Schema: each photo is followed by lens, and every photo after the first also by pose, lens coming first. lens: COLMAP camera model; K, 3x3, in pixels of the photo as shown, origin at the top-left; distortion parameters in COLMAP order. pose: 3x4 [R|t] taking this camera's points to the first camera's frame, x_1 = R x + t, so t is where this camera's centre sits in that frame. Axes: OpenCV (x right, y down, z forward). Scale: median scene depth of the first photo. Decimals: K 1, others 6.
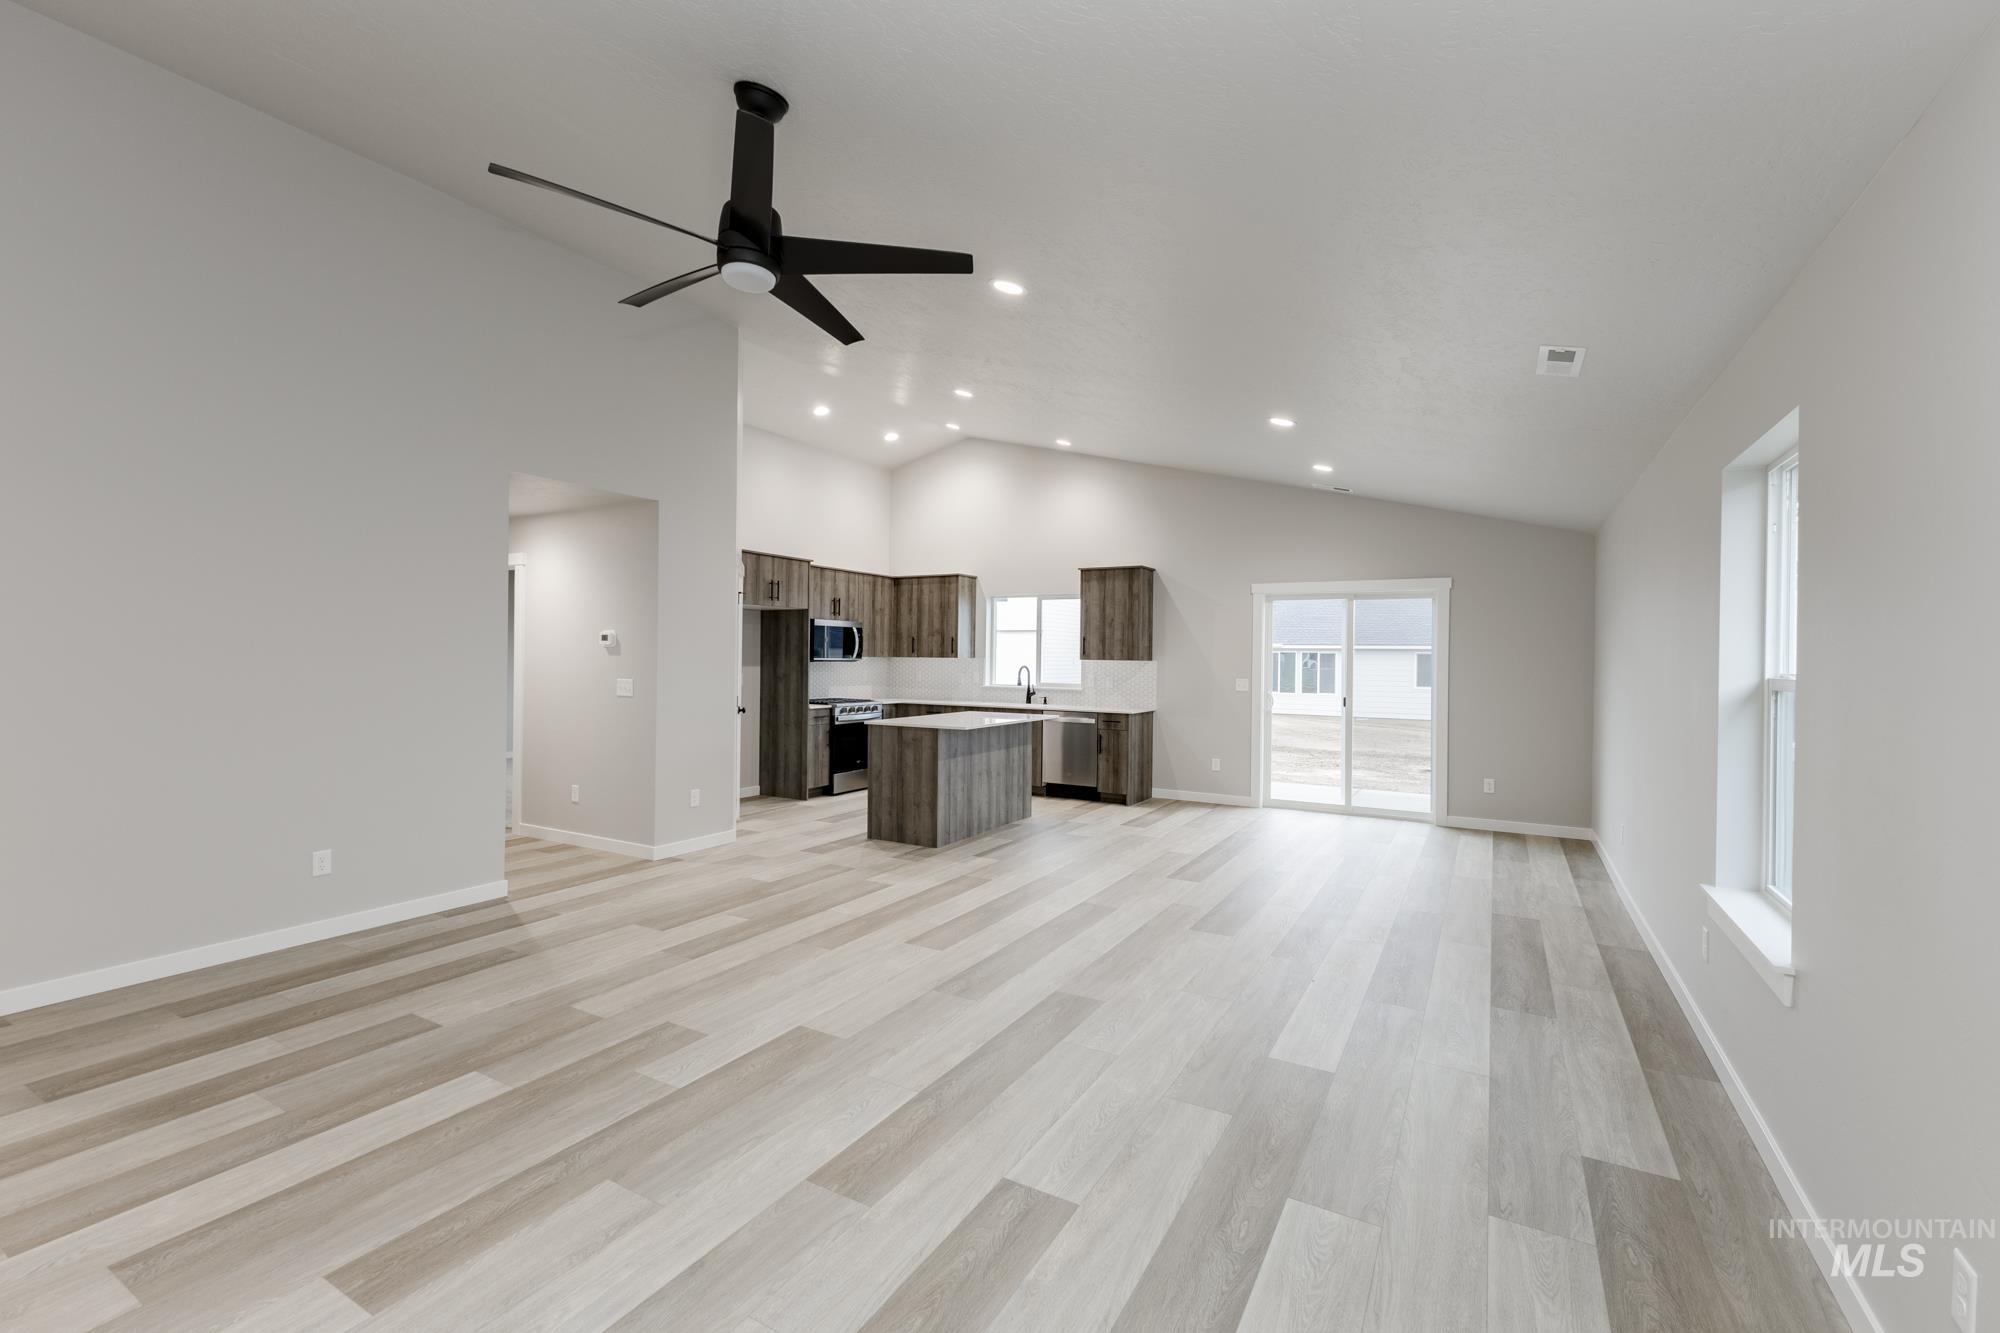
lens RADIAL K [[926.0, 0, 989.0], [0, 926.0, 661.3], [0, 0, 1]] dist [0.000981, -0.000338]
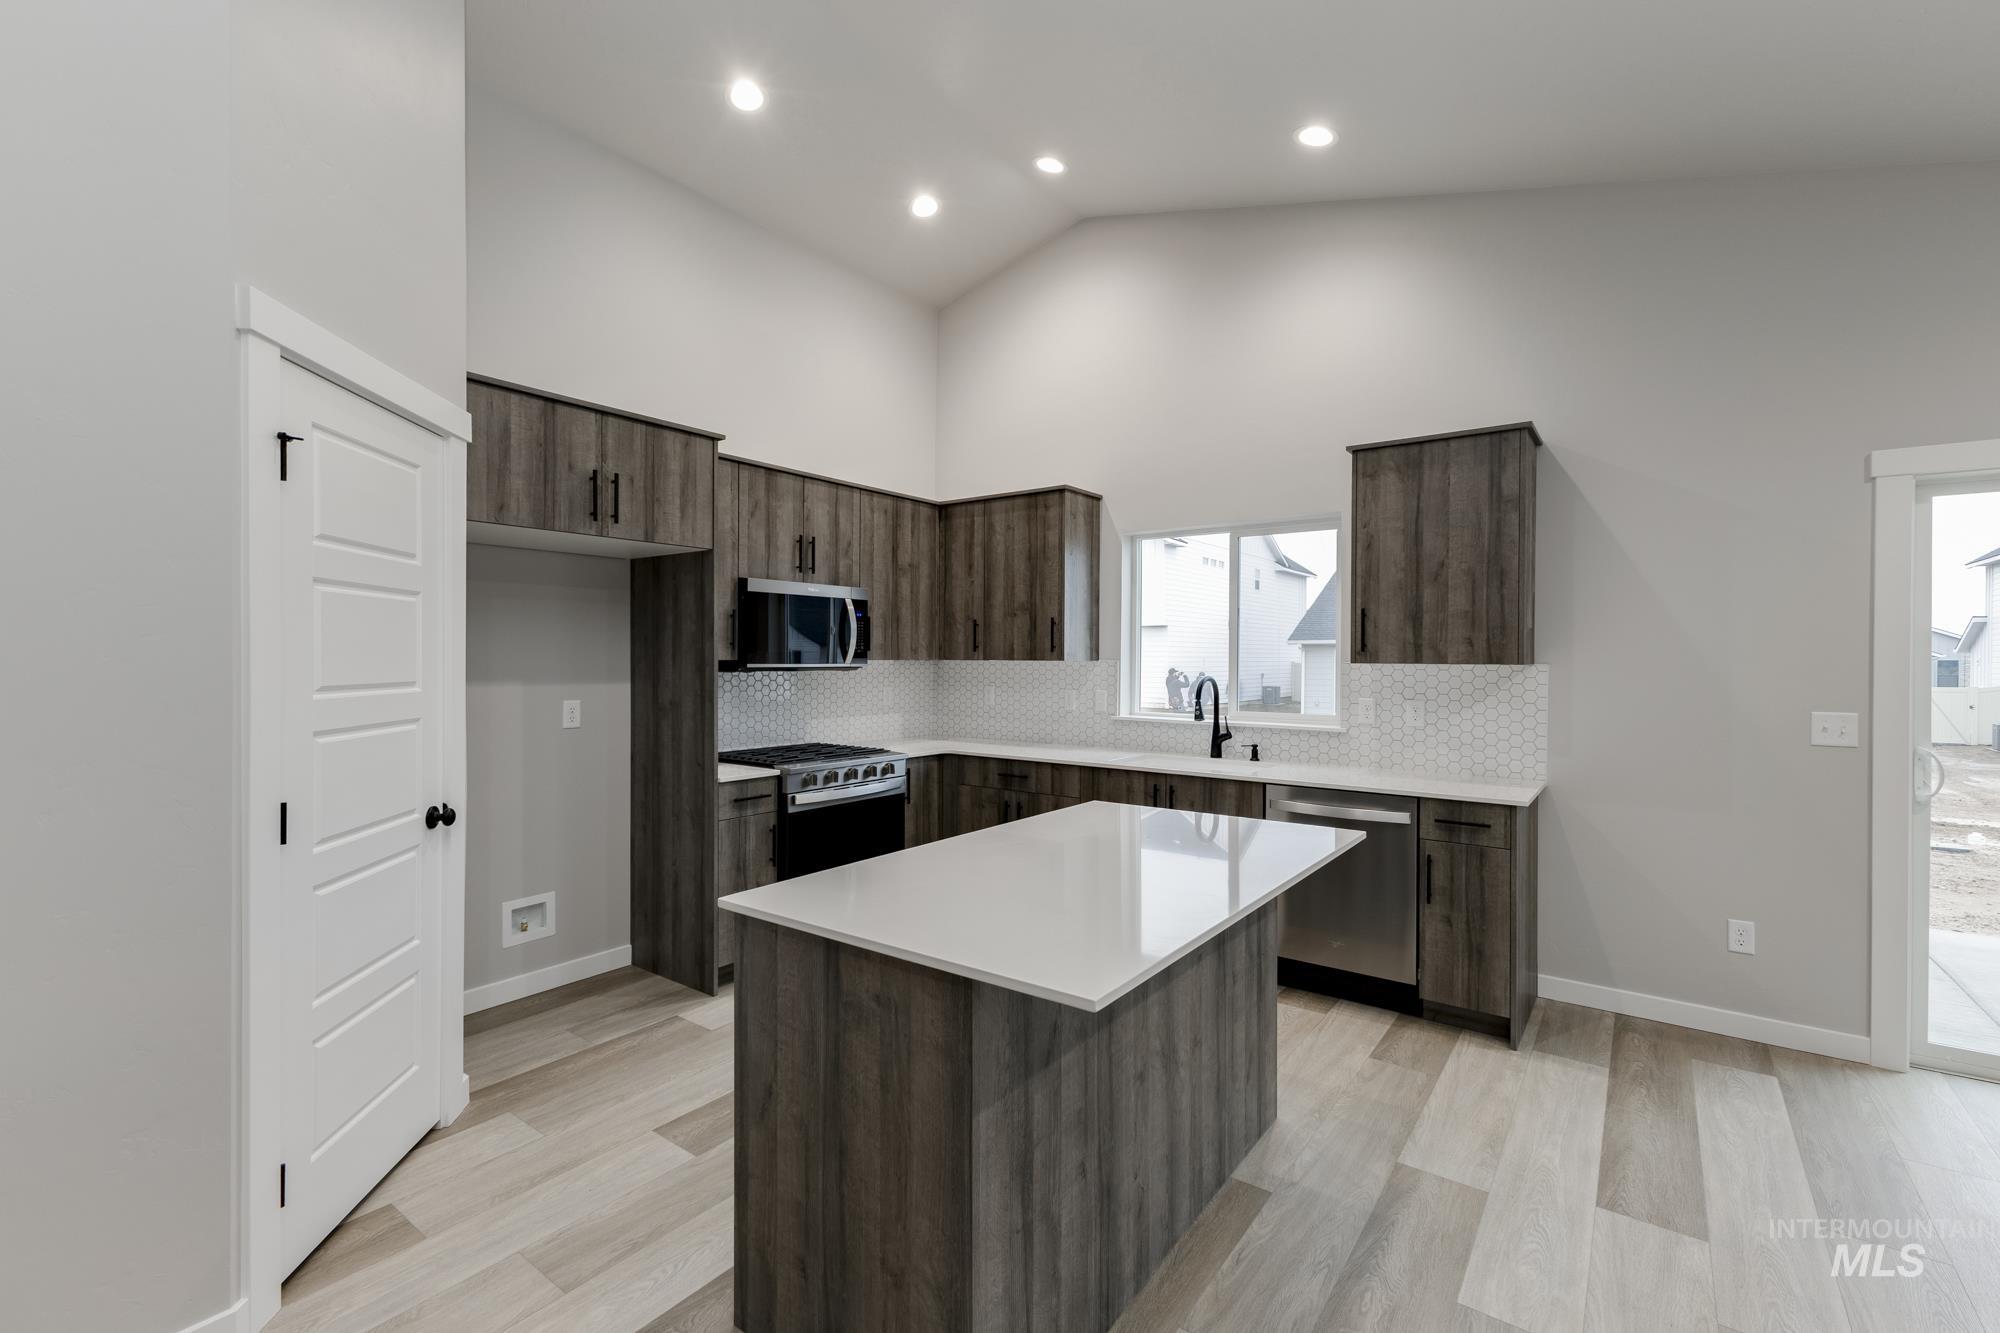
lens RADIAL K [[866.2, 0, 1007.4], [0, 866.2, 665.9], [0, 0, 1]] dist [0.013272, -0.000011]
pose [[0.994621, -0.007095, -0.103337, -0.018082], [0.007619, 0.999960, 0.004672, -0.003600], [0.103300, -0.005434, 0.994635, 0.601691]]
